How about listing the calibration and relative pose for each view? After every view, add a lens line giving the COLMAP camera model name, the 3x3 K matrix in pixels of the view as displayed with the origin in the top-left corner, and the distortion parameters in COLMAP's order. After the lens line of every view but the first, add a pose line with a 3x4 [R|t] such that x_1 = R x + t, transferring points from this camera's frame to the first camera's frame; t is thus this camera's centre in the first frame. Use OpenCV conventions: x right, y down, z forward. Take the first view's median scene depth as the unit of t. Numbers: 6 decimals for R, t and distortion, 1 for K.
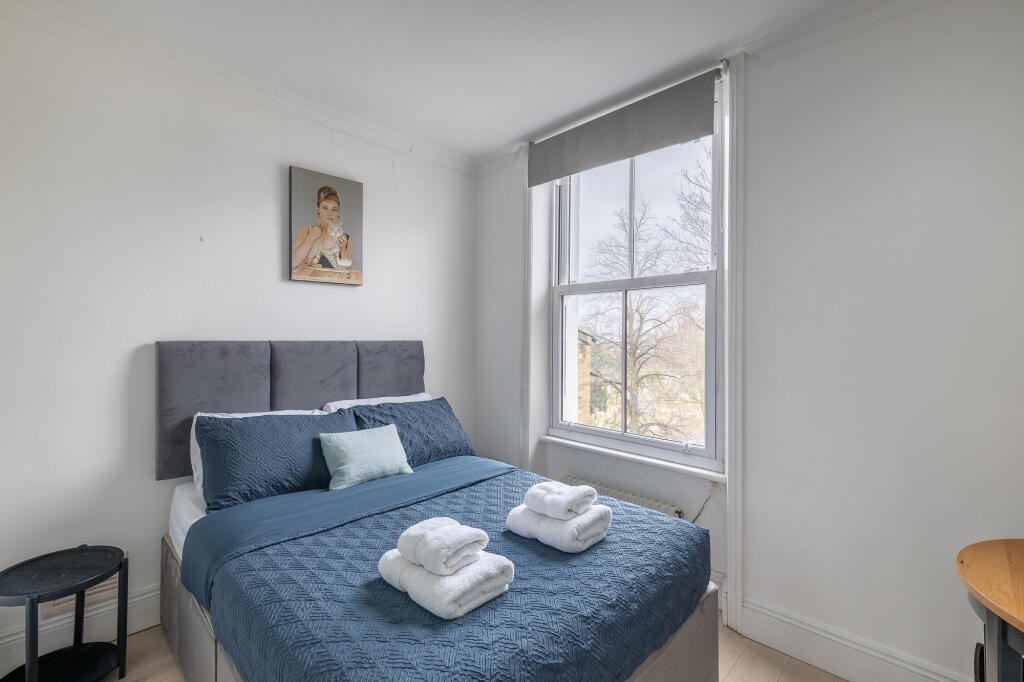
lens RADIAL K [[449.8, 0, 512.0], [0, 449.8, 341.0], [0, 0, 1]] dist [0.000365, 0.000012]
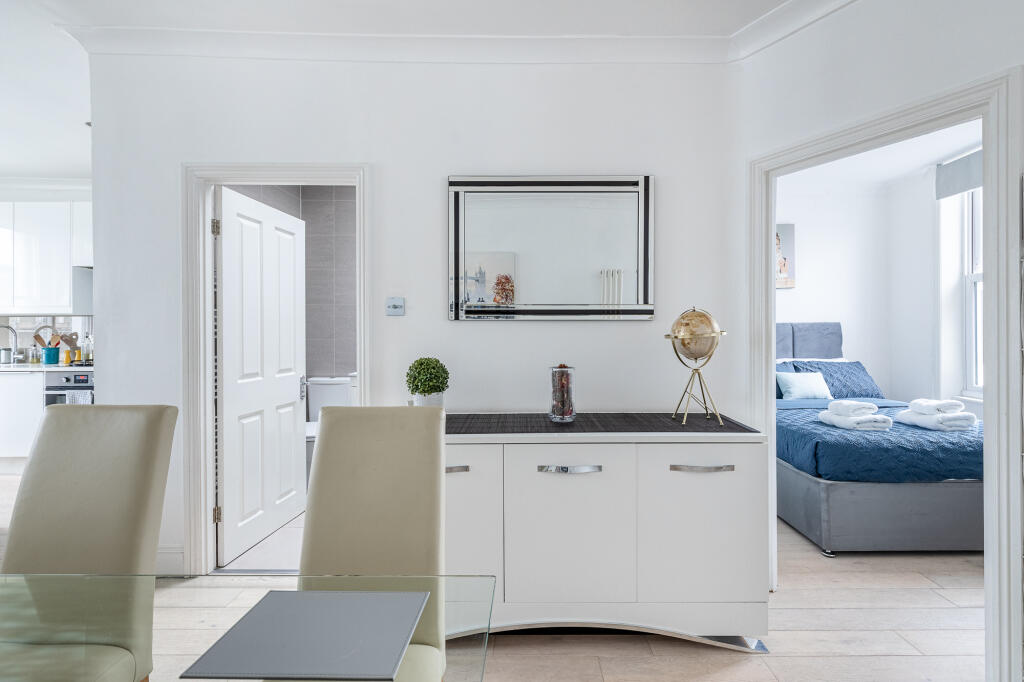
lens RADIAL K [[461.5, 0, 527.0], [0, 461.5, 329.9], [0, 0, 1]] dist [0.000334, -0.000200]
pose [[0.698943, -0.014641, -0.715027, 0.173706], [0.006681, 0.999880, -0.013943, 0.042742], [0.715146, 0.004968, 0.698957, -0.837509]]
